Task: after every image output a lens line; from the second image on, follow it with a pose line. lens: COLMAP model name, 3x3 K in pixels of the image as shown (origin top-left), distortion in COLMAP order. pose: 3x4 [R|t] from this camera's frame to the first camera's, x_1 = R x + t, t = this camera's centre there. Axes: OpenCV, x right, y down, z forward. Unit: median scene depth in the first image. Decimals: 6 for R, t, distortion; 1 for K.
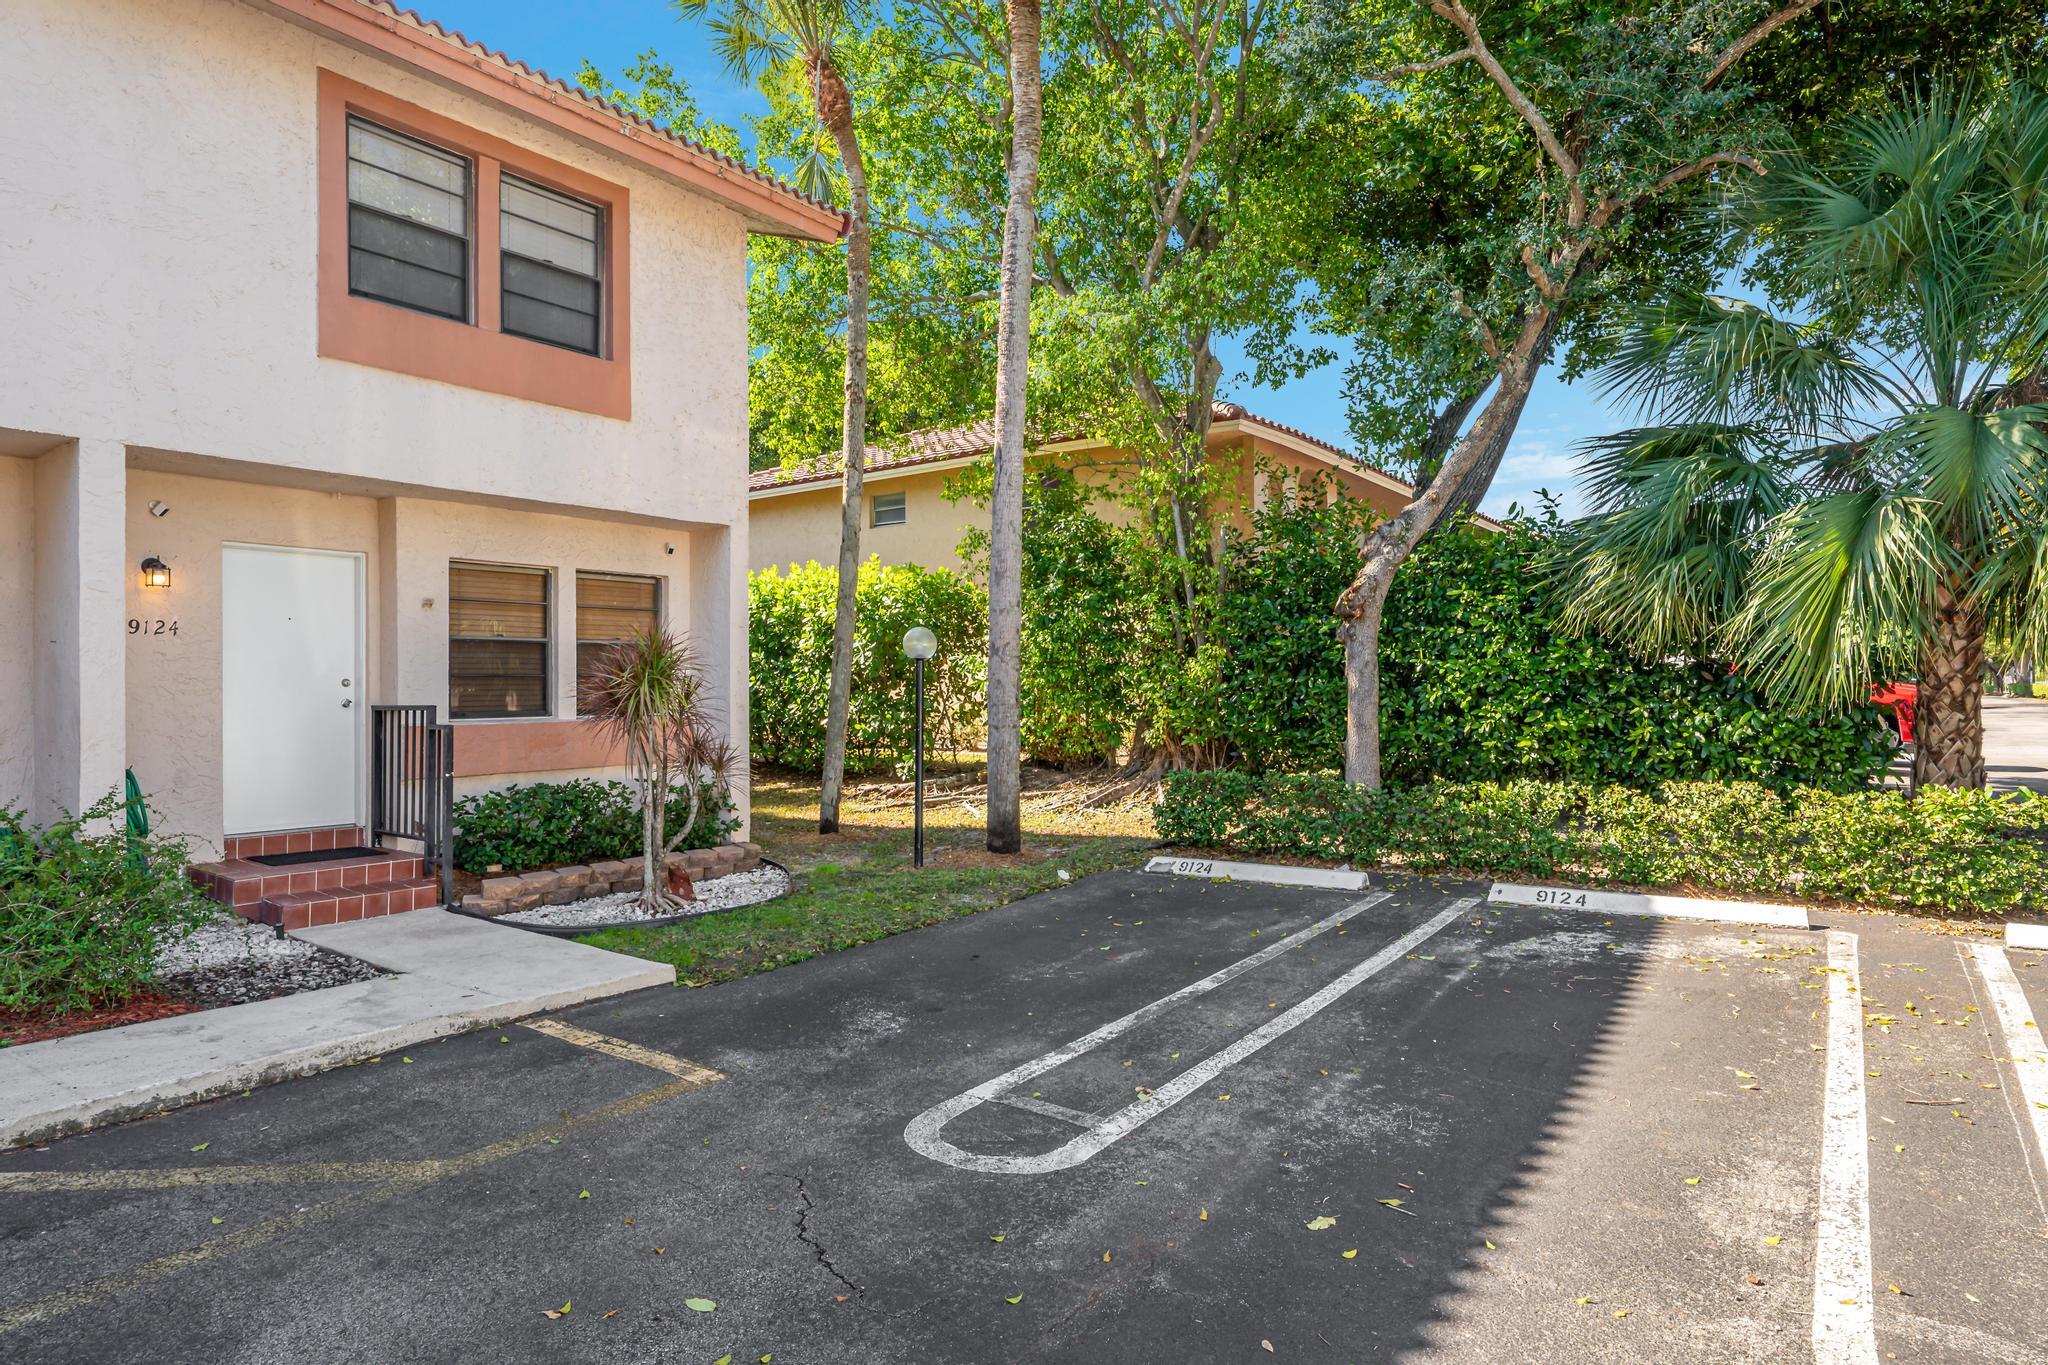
lens RADIAL K [[1169.7, 0, 1024.0], [0, 1169.7, 682.5], [0, 0, 1]] dist [0.001914, 0.001871]
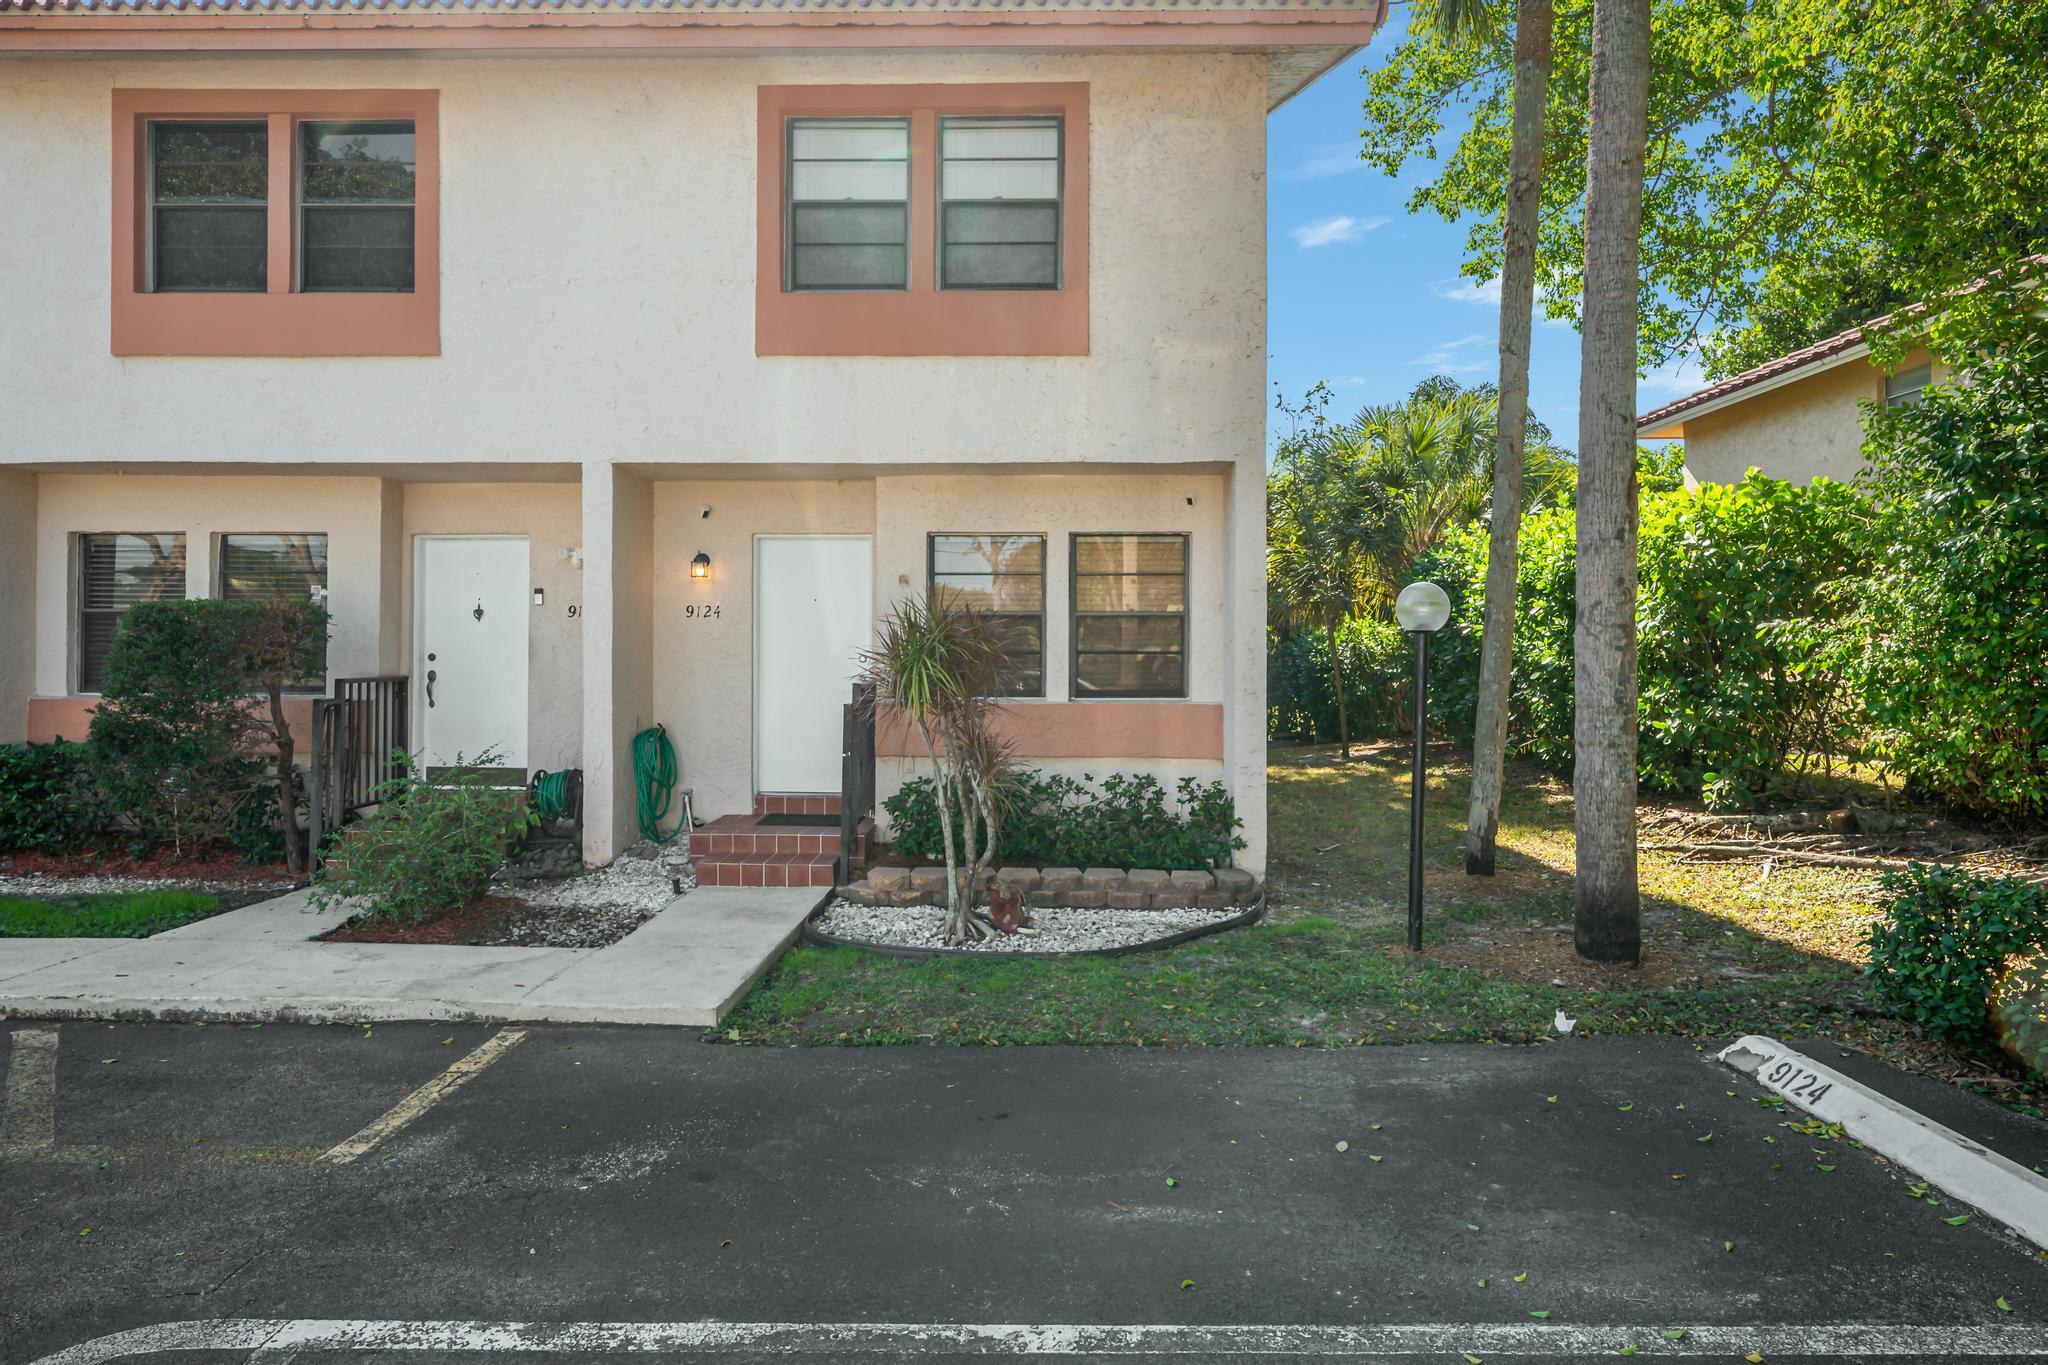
lens RADIAL K [[1193.3, 0, 1023.9], [0, 1193.3, 645.6], [0, 0, 1]] dist [0.000843, 0.003644]
pose [[0.562632, 0.003841, -0.826699, 0.588360], [-0.004348, 0.999989, 0.001687, -0.021148], [0.826696, 0.002645, 0.562642, 0.781811]]
